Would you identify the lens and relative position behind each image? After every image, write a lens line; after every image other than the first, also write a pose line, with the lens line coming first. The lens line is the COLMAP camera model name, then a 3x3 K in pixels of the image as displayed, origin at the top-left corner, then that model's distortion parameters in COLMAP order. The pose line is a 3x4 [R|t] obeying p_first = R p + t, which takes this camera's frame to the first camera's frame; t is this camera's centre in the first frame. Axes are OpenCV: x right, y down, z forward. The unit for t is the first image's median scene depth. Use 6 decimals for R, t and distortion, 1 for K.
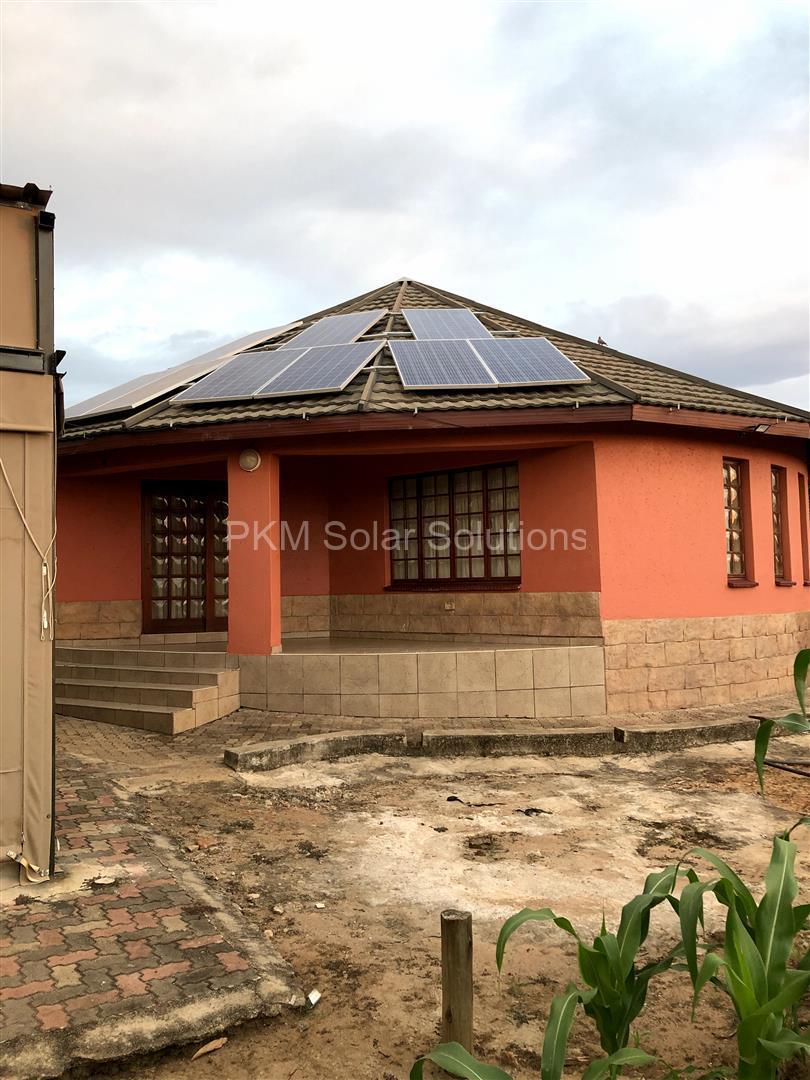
lens RADIAL K [[856.3, 0, 412.5], [0, 856.3, 536.9], [0, 0, 1]] dist [0.029251, -0.011501]
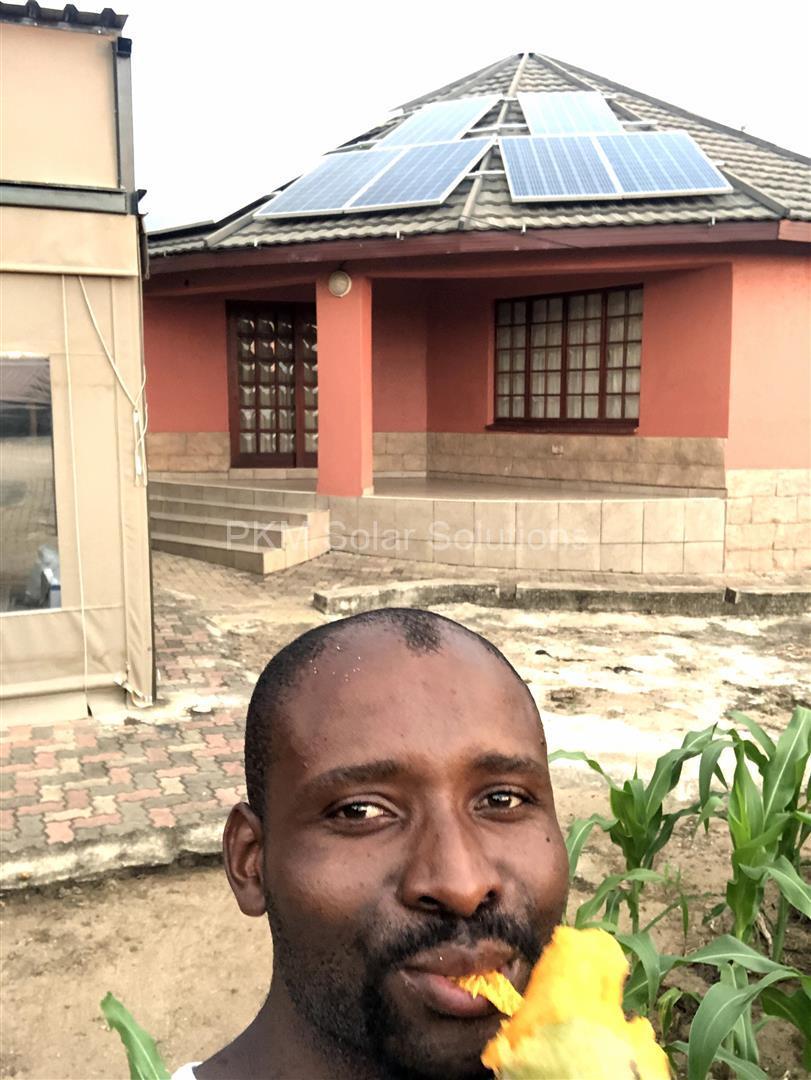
lens RADIAL K [[1013.0, 0, 405.5], [0, 1013.0, 540.0], [0, 0, 1]] dist [0.081904, -0.209100]
pose [[0.990649, 0.037442, -0.131193, 0.032863], [-0.011342, 0.980878, 0.194293, -0.035630], [0.135959, -0.190988, 0.972131, -0.098228]]
